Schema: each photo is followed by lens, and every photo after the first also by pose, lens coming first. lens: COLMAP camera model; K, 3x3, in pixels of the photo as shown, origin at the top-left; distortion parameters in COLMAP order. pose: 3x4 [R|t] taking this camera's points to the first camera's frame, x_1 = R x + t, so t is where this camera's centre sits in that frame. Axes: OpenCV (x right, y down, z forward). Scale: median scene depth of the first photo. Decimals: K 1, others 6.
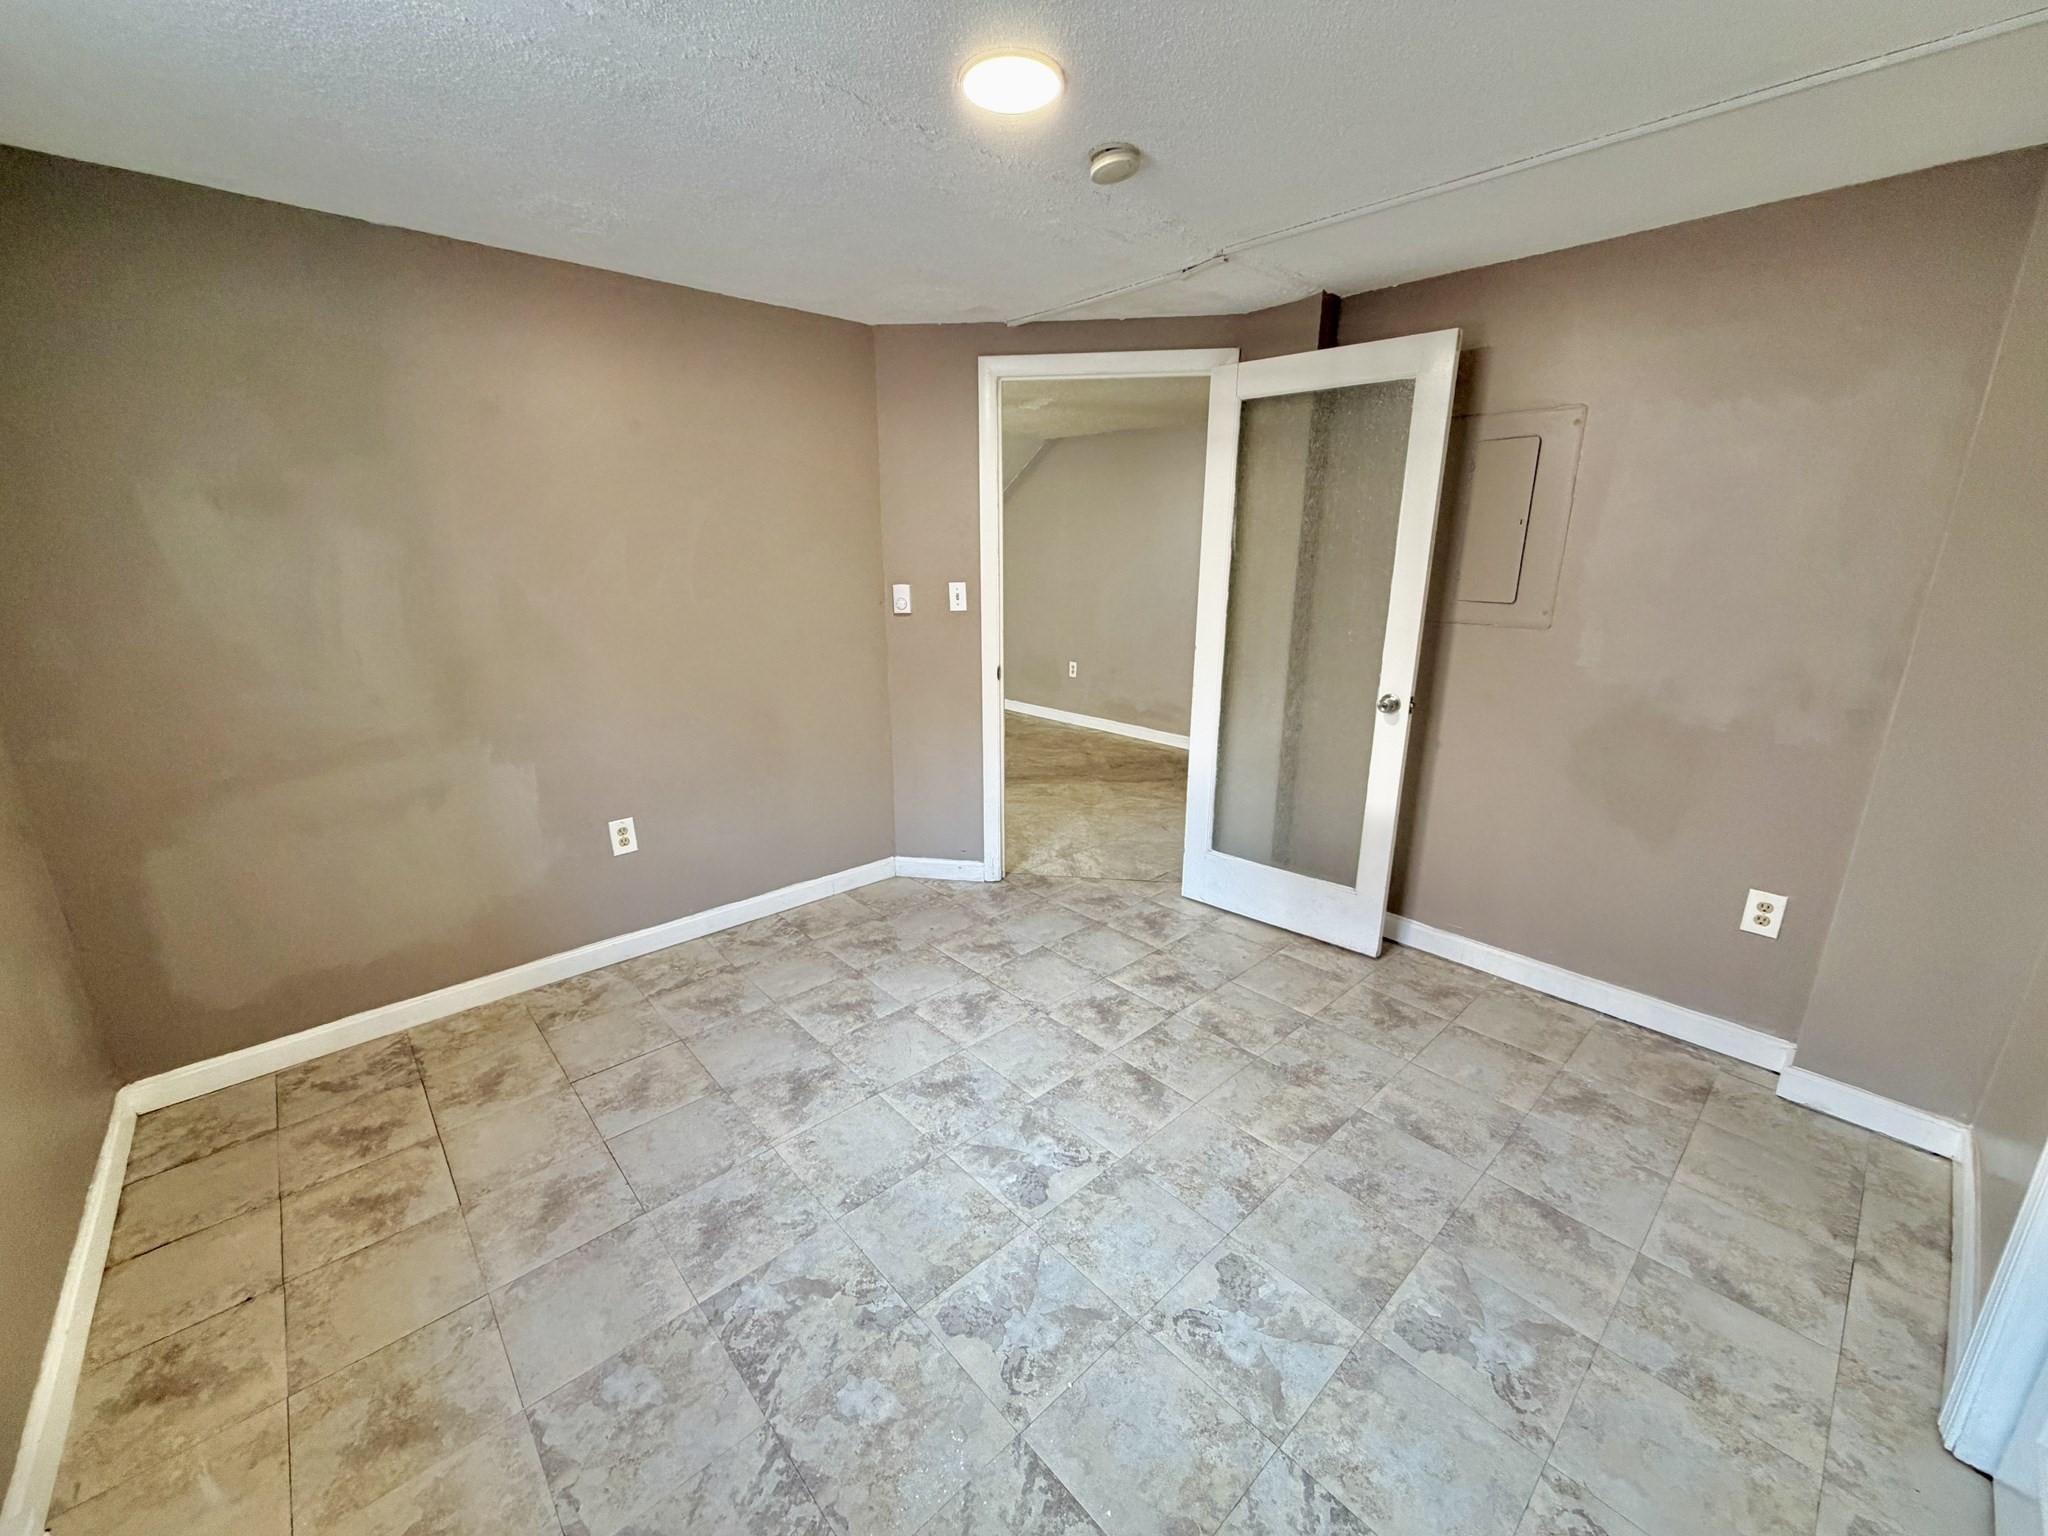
lens RADIAL K [[813.0, 0, 1024.0], [0, 813.0, 768.0], [0, 0, 1]] dist [0.001373, -0.000343]
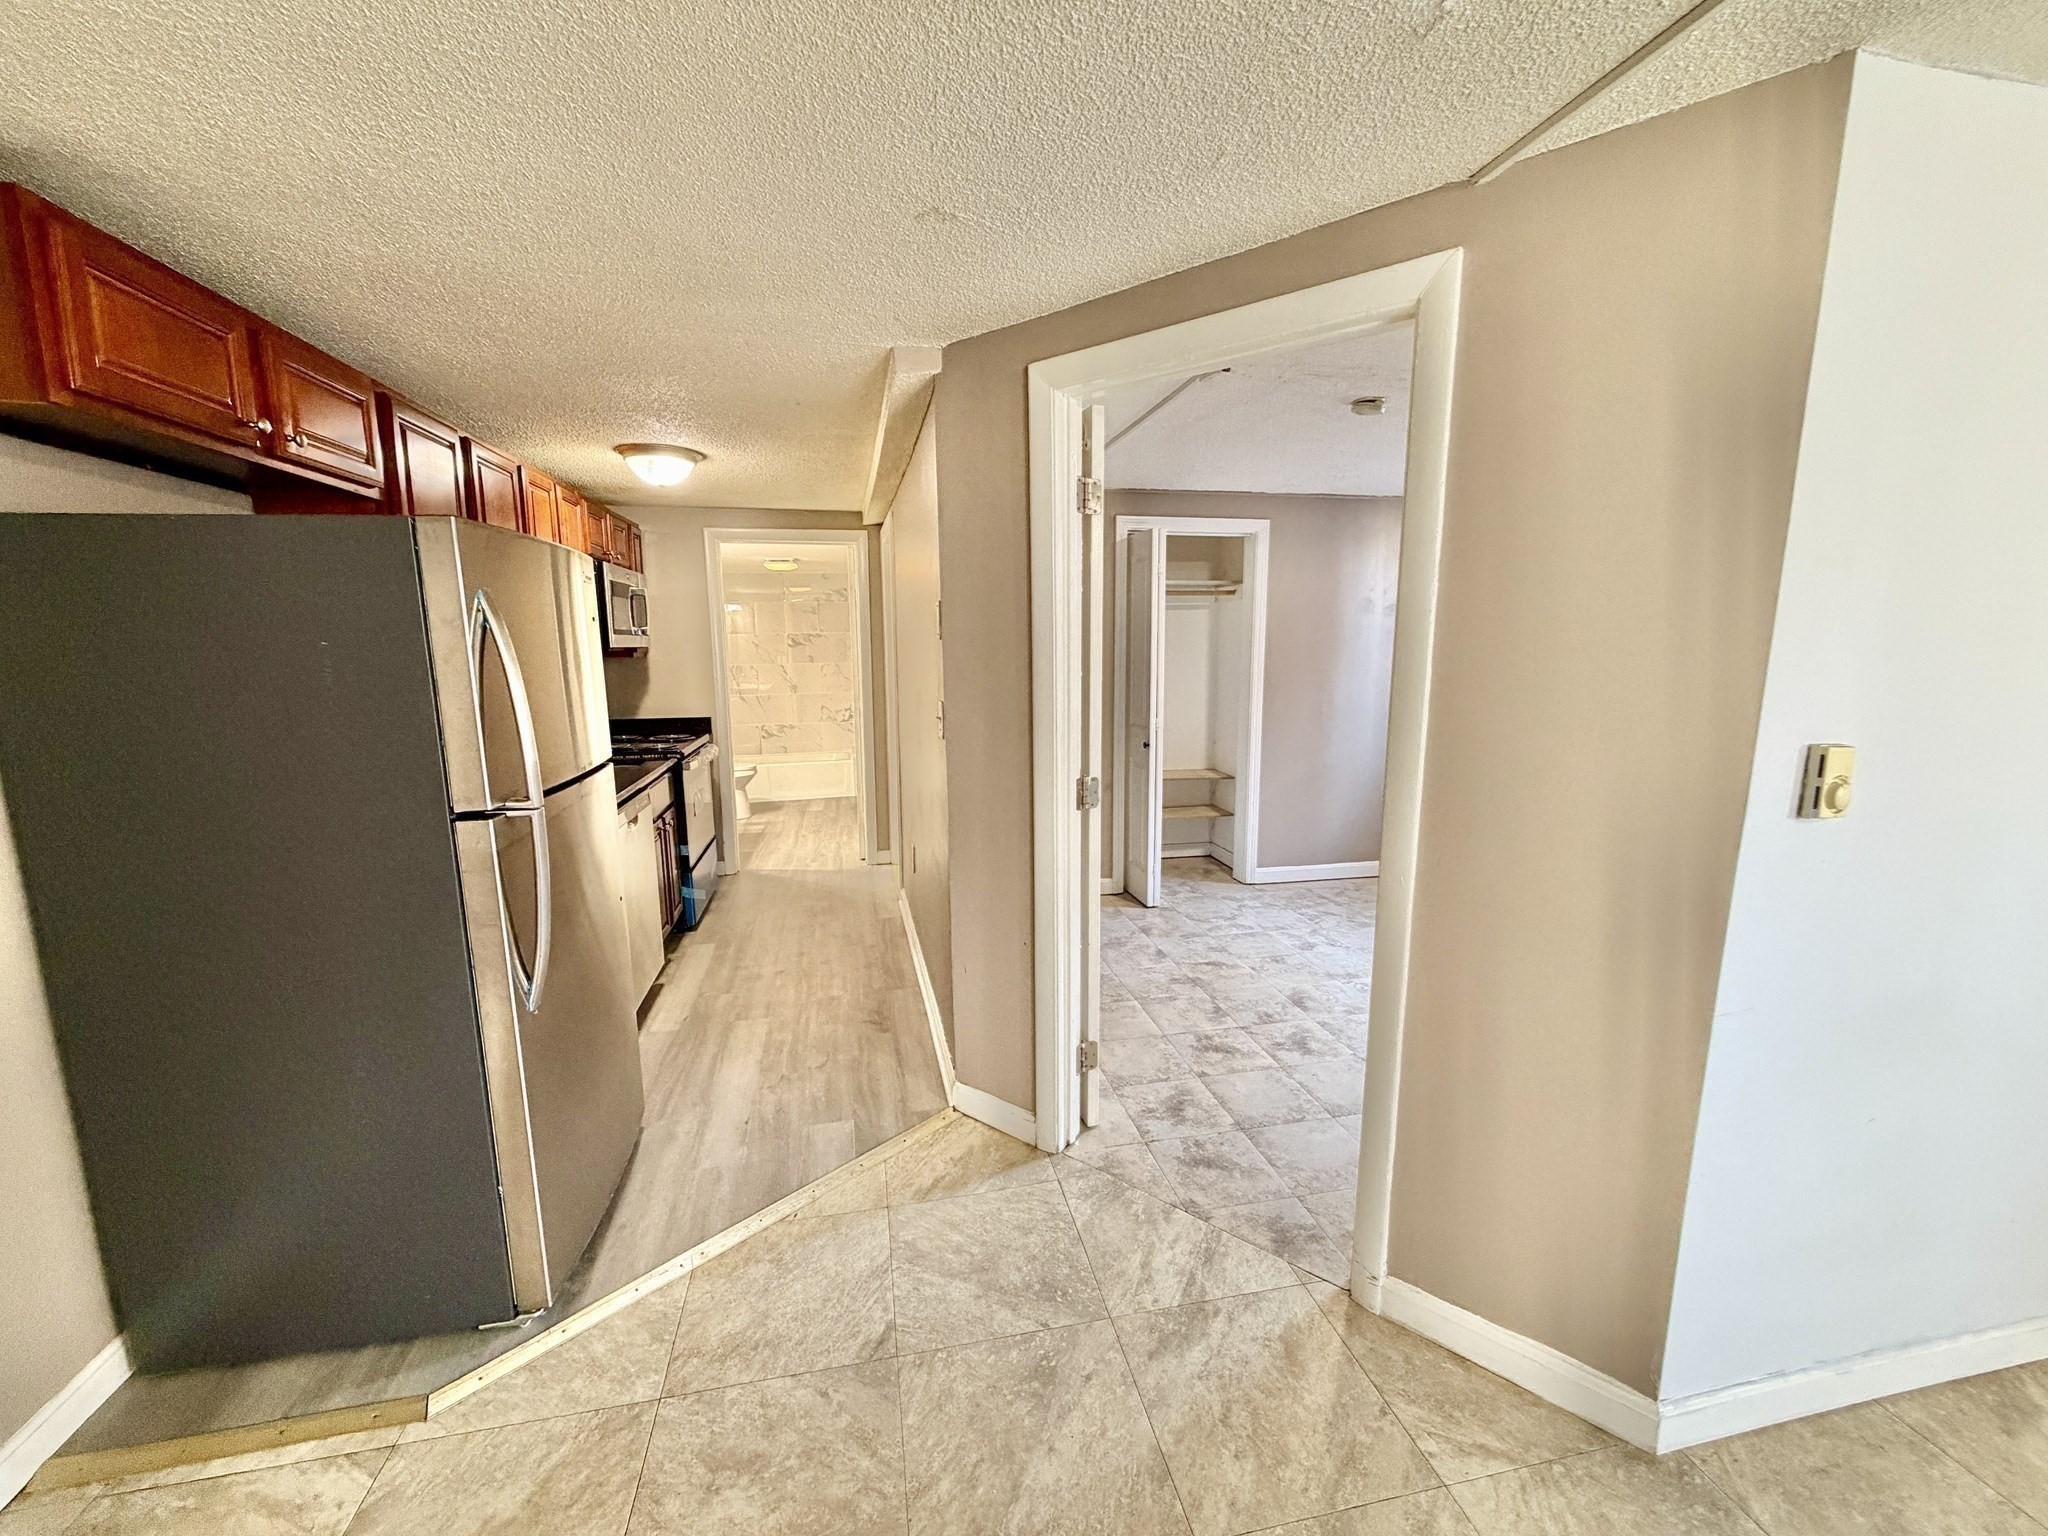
lens RADIAL K [[813.0, 0, 1024.0], [0, 813.0, 768.0], [0, 0, 1]] dist [0.001373, -0.000343]
pose [[-0.863813, -0.073034, 0.498491, -0.127205], [0.138858, 0.916603, 0.374911, -0.636195], [-0.484299, 0.393072, -0.781632, 2.308783]]
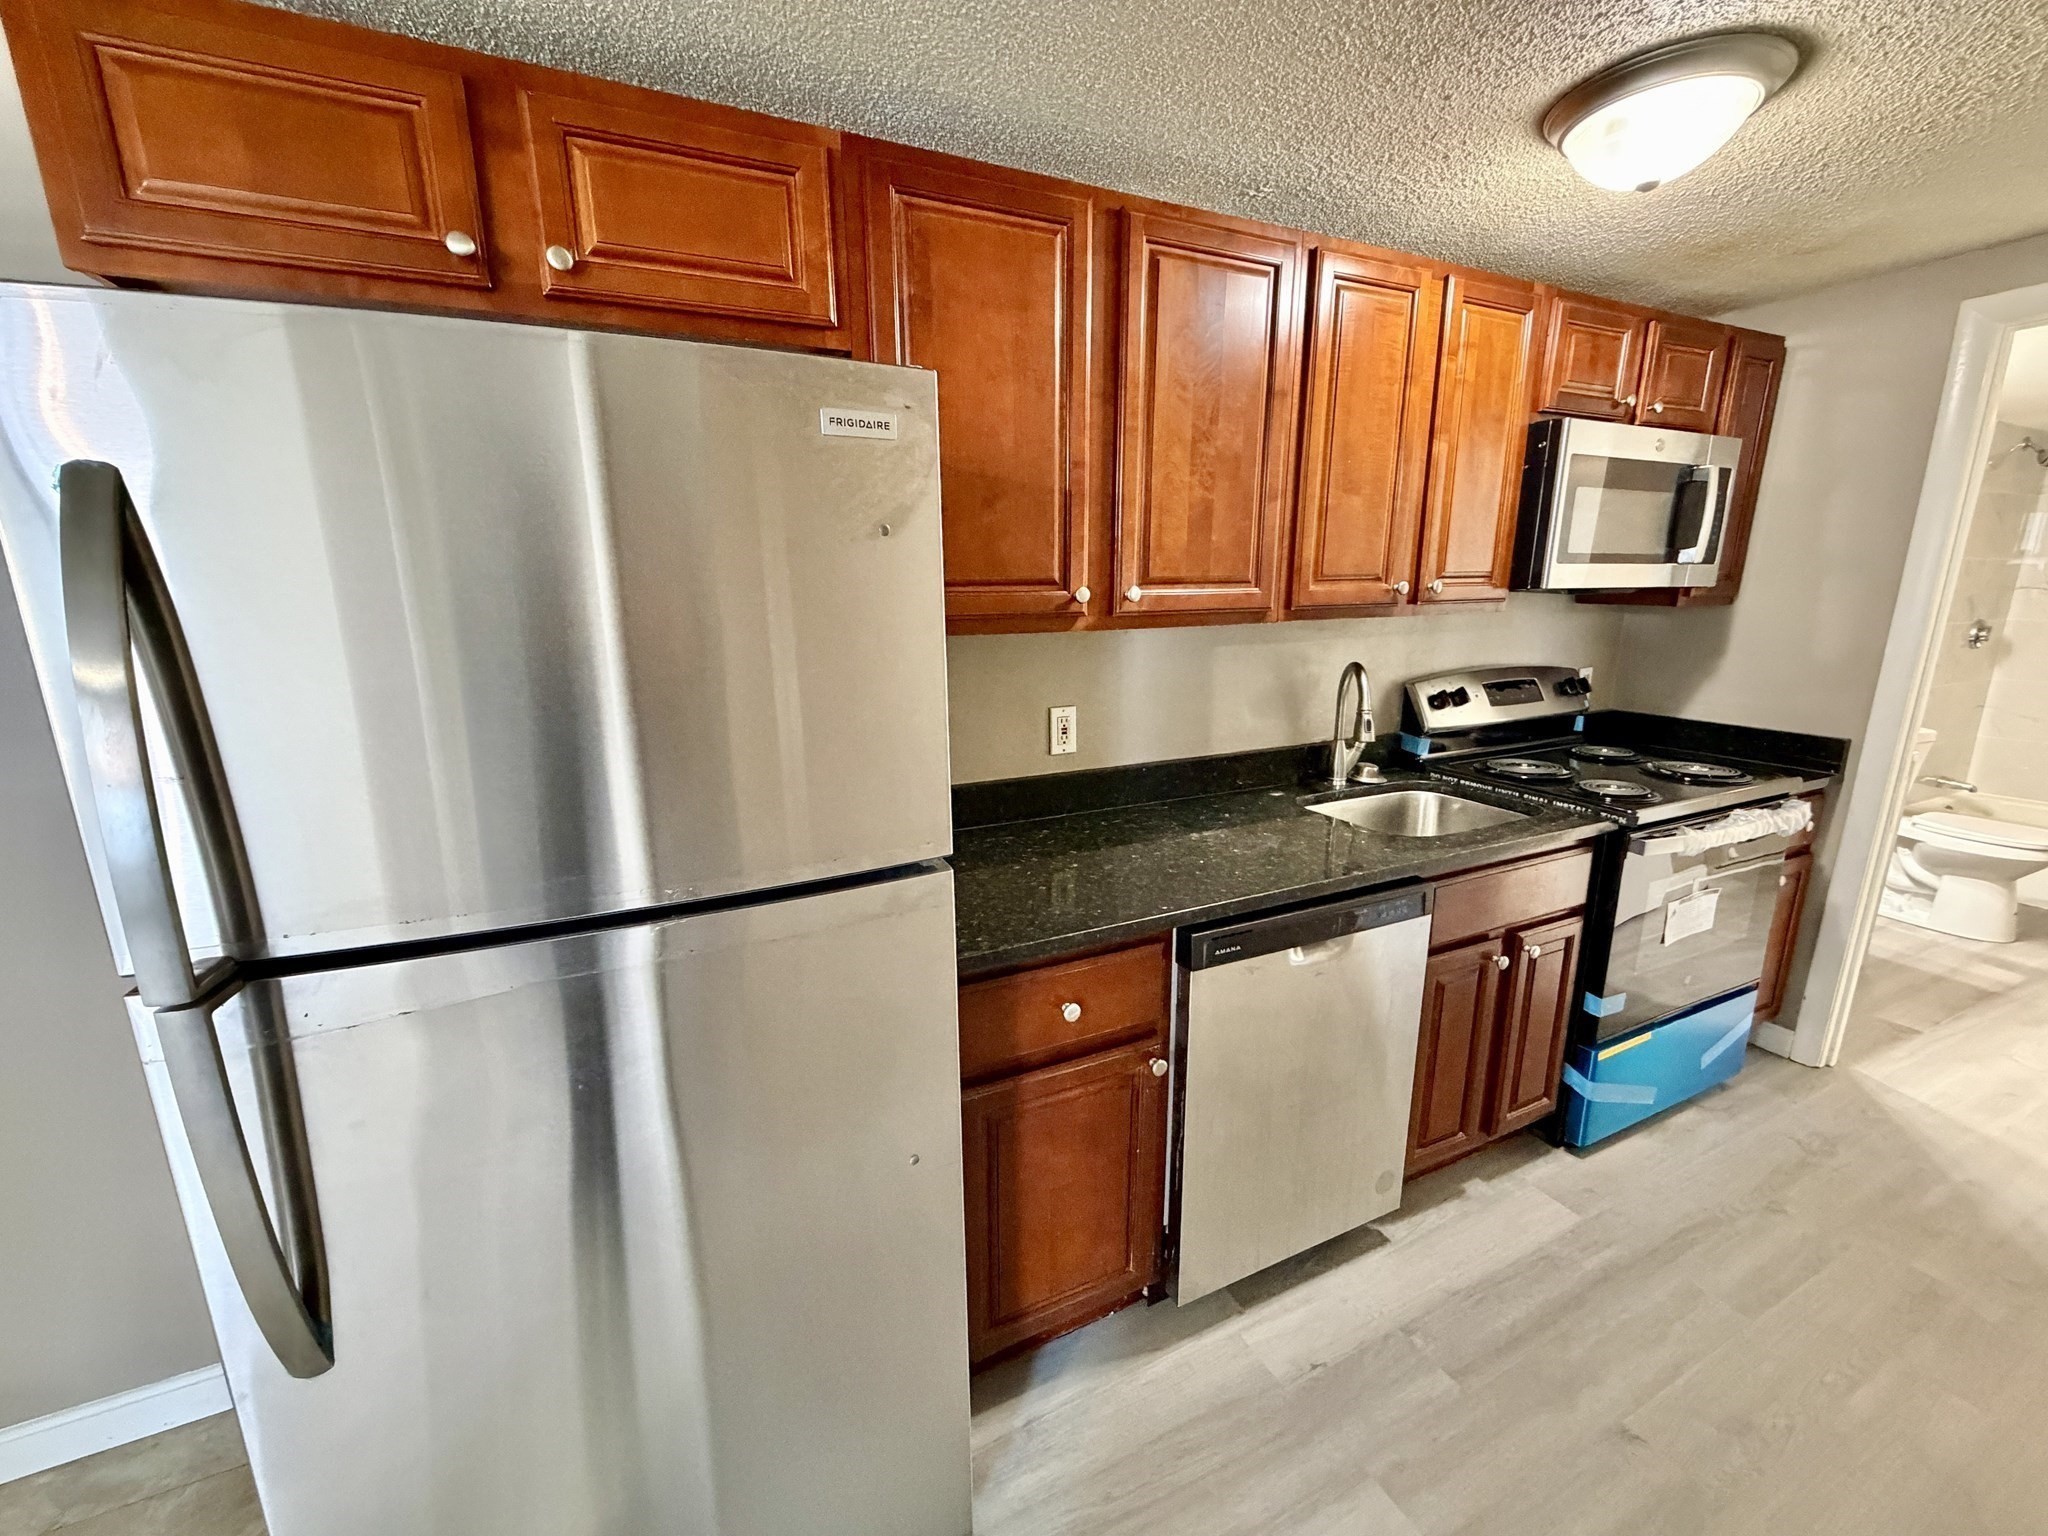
lens RADIAL K [[795.8, 0, 994.7], [0, 795.8, 749.4], [0, 0, 1]] dist [-0.009805, -0.000281]
pose [[0.322596, -0.199164, 0.925346, 0.468379], [0.260316, 0.958582, 0.115565, -0.429626], [-0.910037, 0.203602, 0.361080, 1.535343]]
